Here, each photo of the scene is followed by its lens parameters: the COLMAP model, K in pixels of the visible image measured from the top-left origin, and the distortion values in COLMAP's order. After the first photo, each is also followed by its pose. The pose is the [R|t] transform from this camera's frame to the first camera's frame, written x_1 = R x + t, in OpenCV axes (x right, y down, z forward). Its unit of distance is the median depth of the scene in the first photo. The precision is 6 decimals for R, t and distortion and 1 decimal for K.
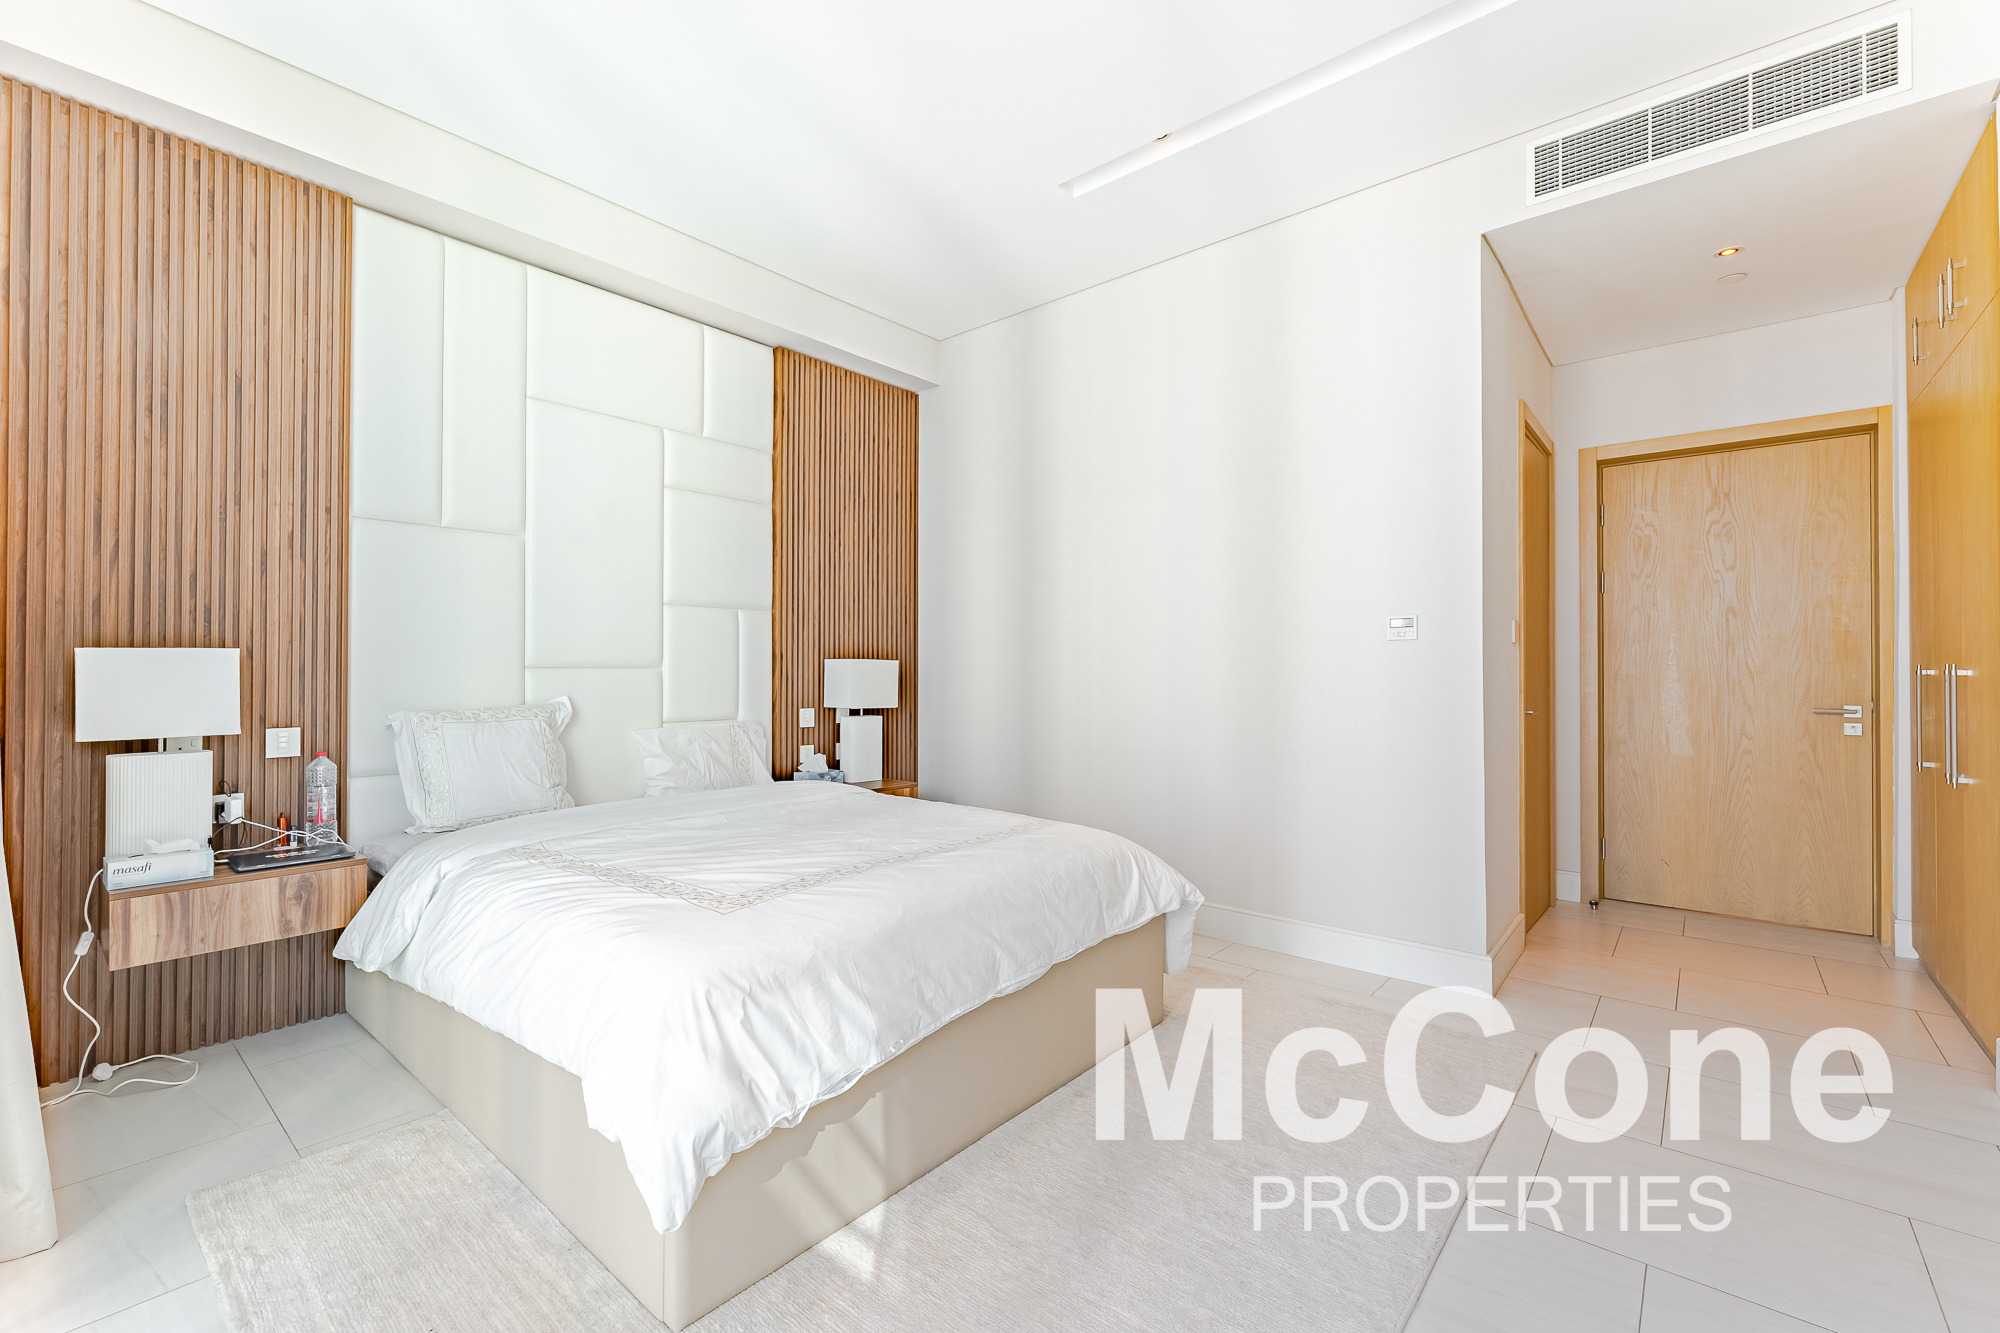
lens RADIAL K [[765.2, 0, 995.3], [0, 765.2, 664.0], [0, 0, 1]] dist [0.000301, 0.000006]
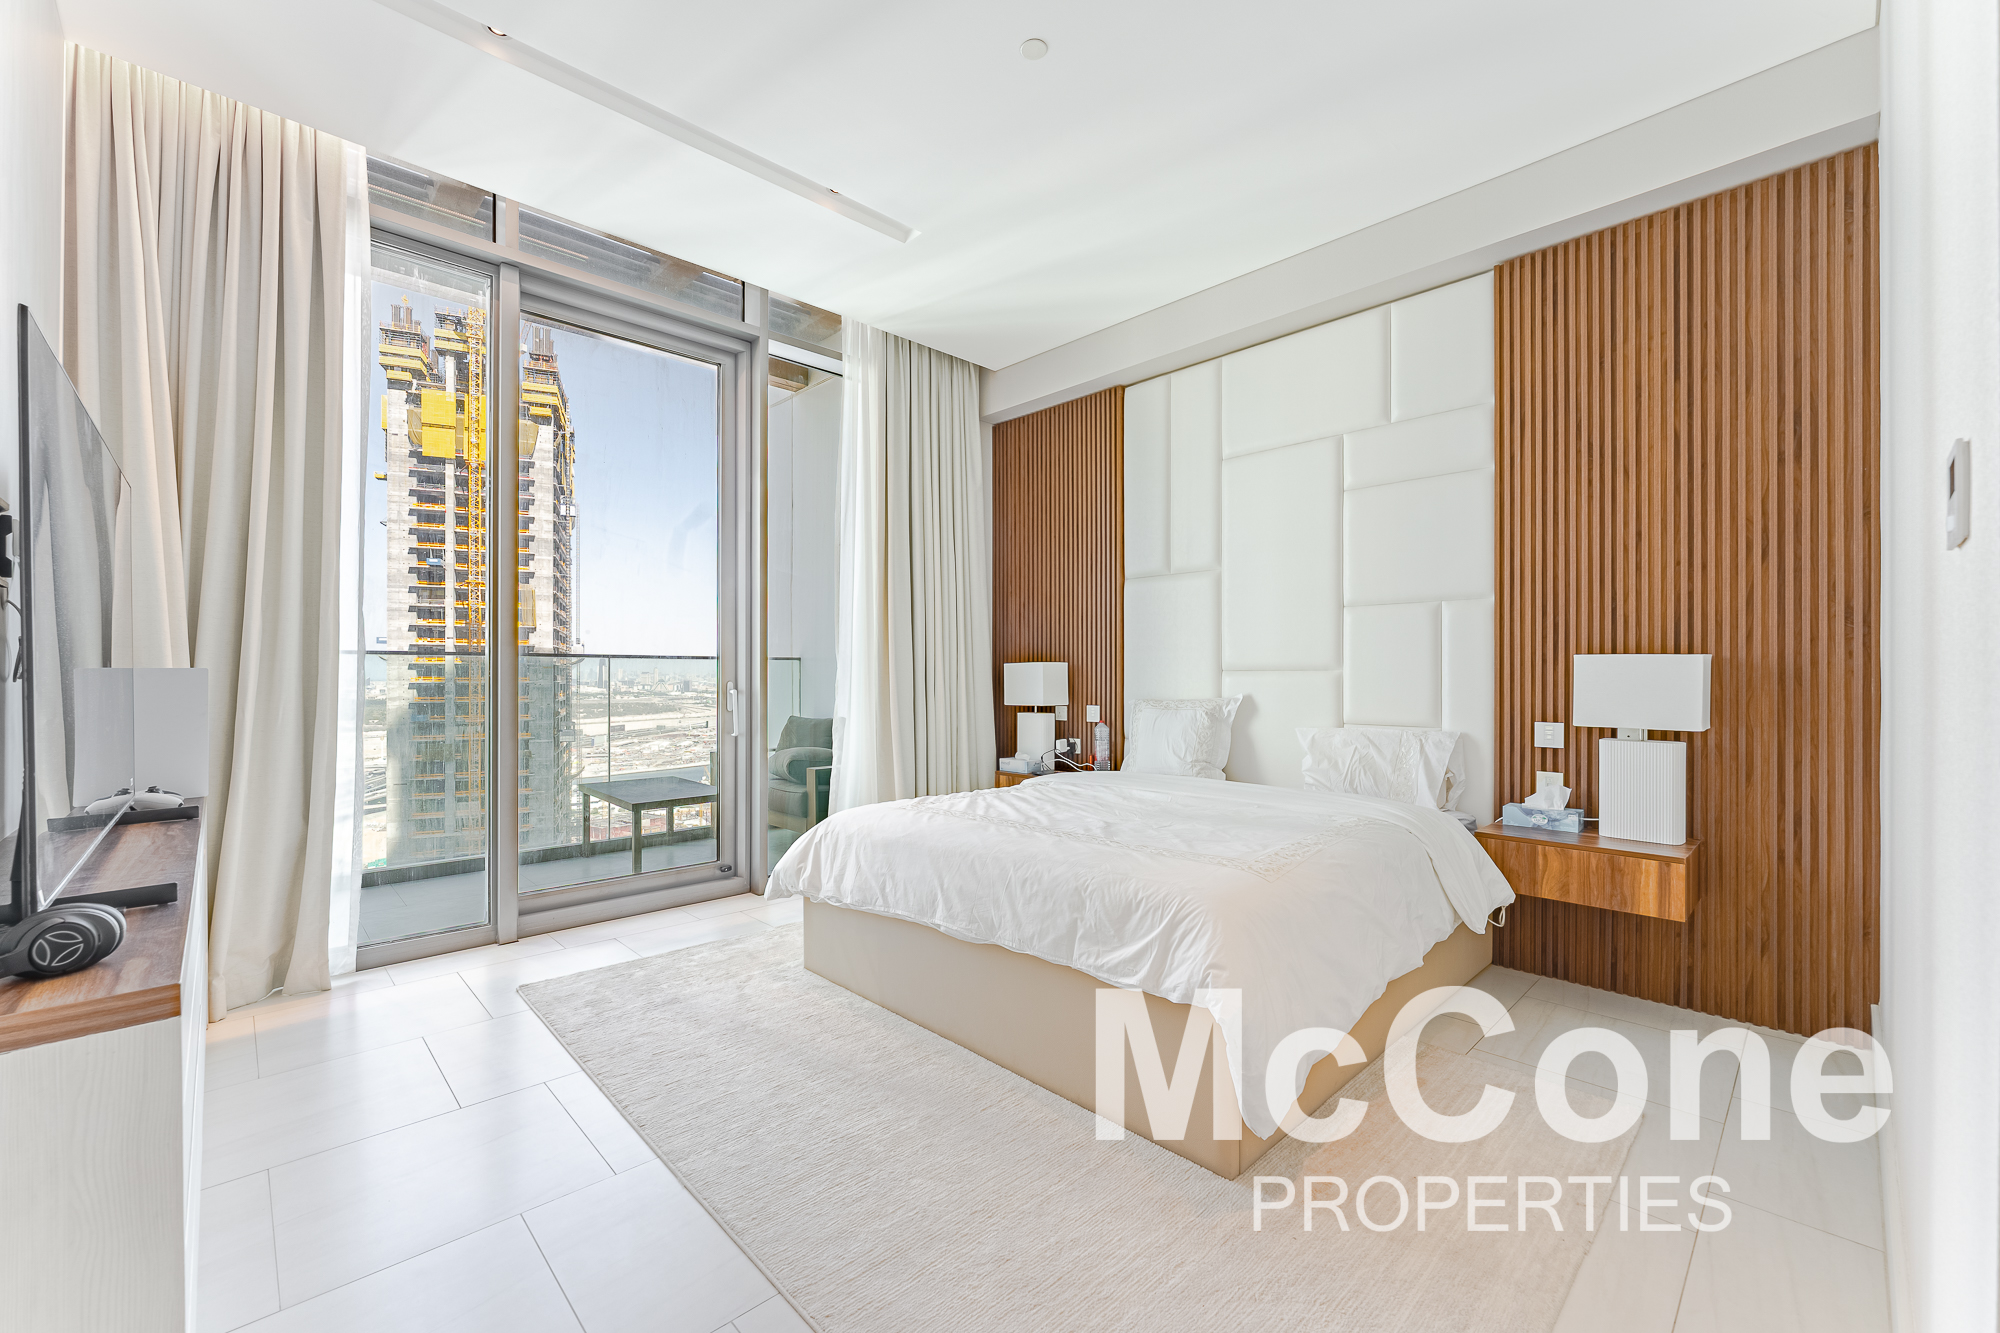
lens RADIAL K [[818.1, 0, 993.0], [0, 818.1, 682.7], [0, 0, 1]] dist [0.000928, -0.001779]
pose [[-0.050504, 0.006547, -0.998702, 0.702140], [0.010131, 0.999930, 0.006043, 0.011376], [0.998672, -0.009813, -0.050567, 0.608423]]
